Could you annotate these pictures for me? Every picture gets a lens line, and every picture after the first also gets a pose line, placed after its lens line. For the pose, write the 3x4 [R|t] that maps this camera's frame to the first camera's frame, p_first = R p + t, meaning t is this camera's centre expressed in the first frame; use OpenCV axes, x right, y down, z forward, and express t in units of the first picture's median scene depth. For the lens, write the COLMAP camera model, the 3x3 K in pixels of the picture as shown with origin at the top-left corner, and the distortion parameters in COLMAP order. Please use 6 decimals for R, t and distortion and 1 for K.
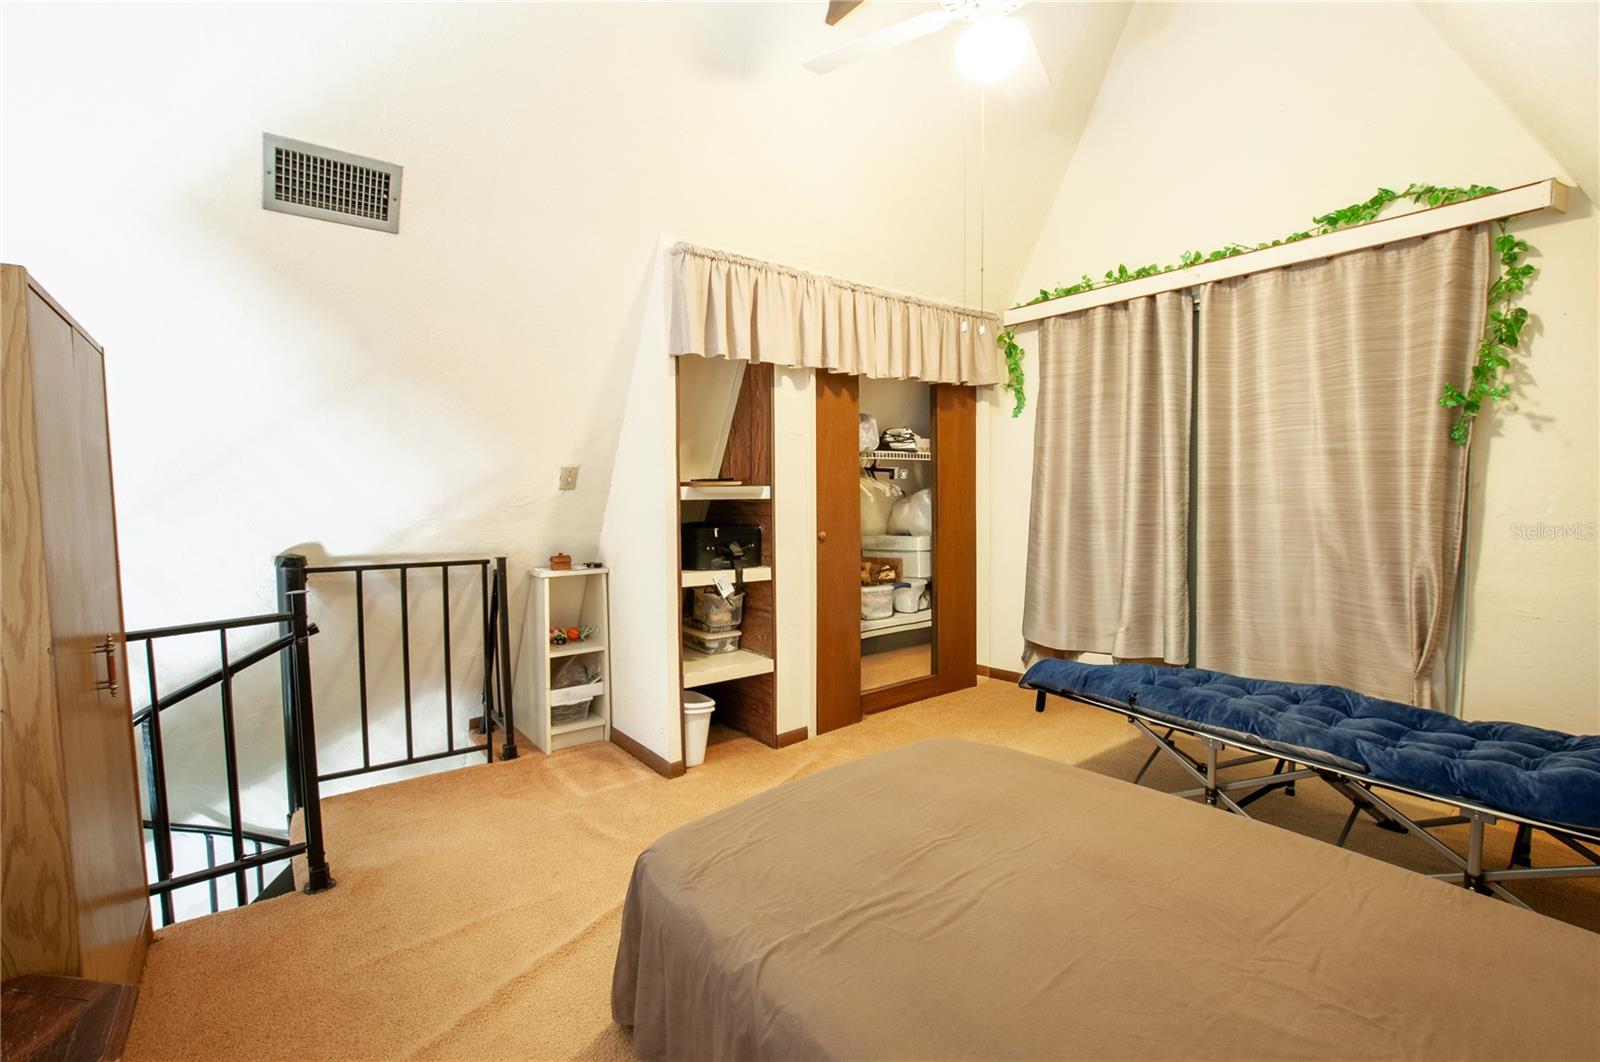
lens RADIAL K [[723.1, 0, 800.0], [0, 723.1, 531.0], [0, 0, 1]] dist [-0.030151, 0.007162]
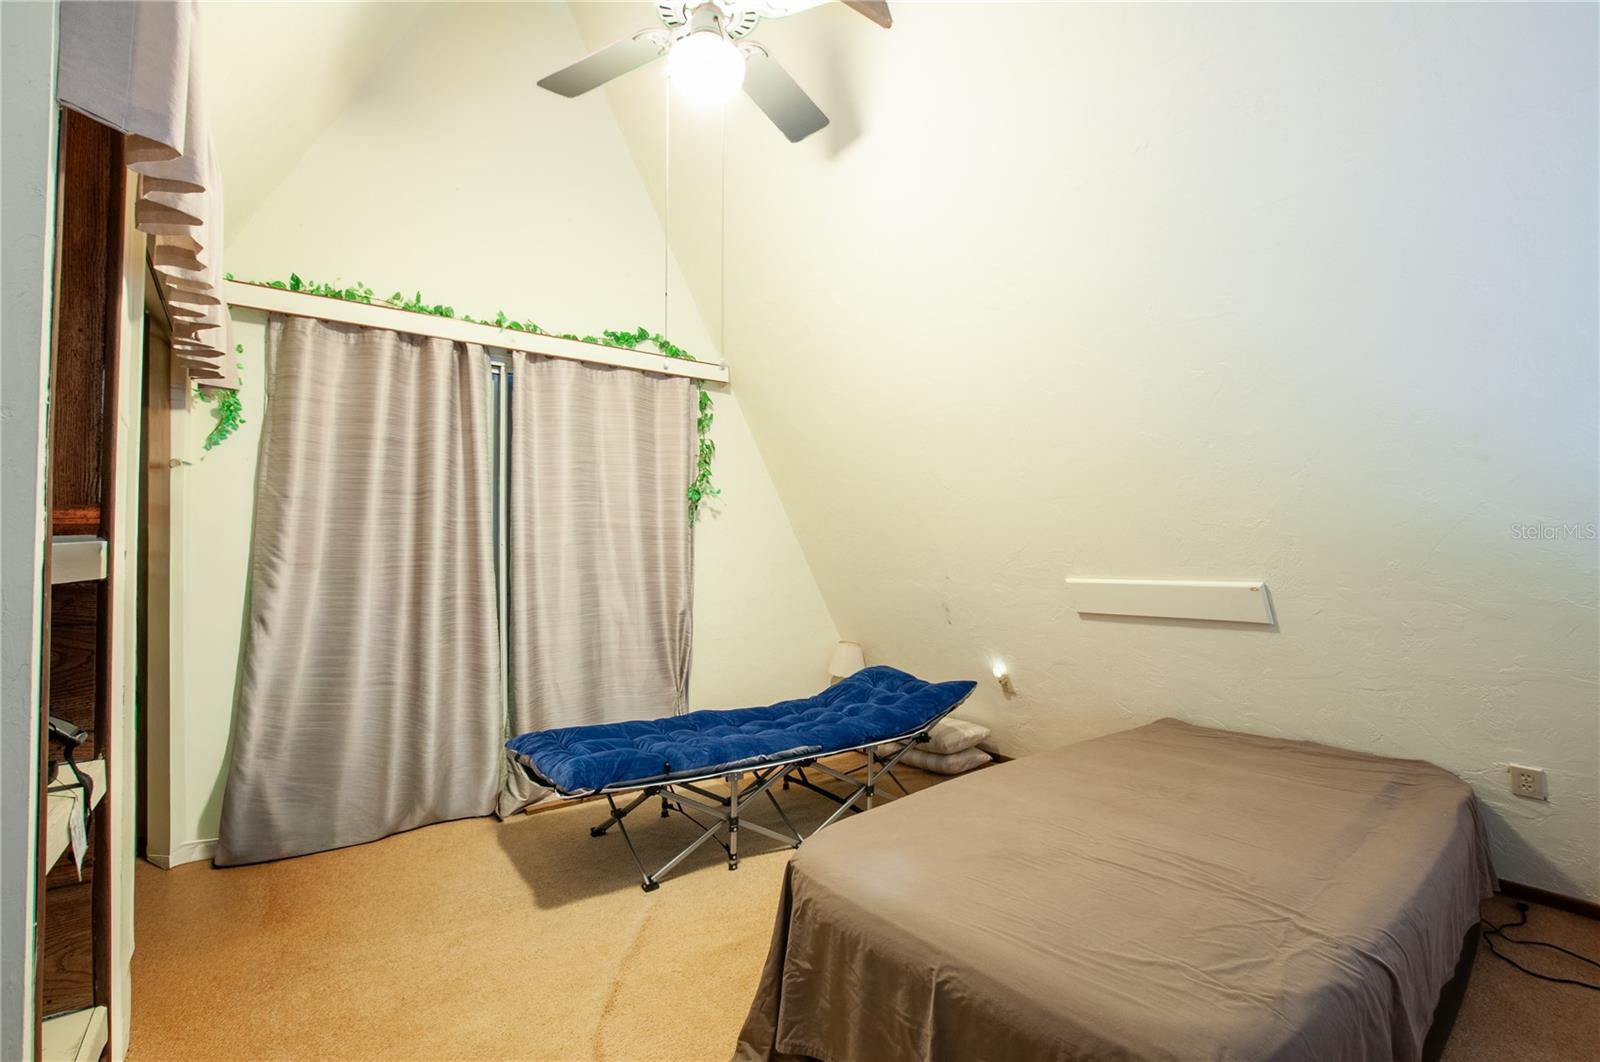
lens RADIAL K [[723.1, 0, 800.0], [0, 723.1, 531.0], [0, 0, 1]] dist [-0.030151, 0.007162]
pose [[-0.012642, 0.036871, 0.999240, -0.483464], [0.061272, 0.997471, -0.036031, -0.039469], [-0.998041, 0.060770, -0.014869, 0.716559]]
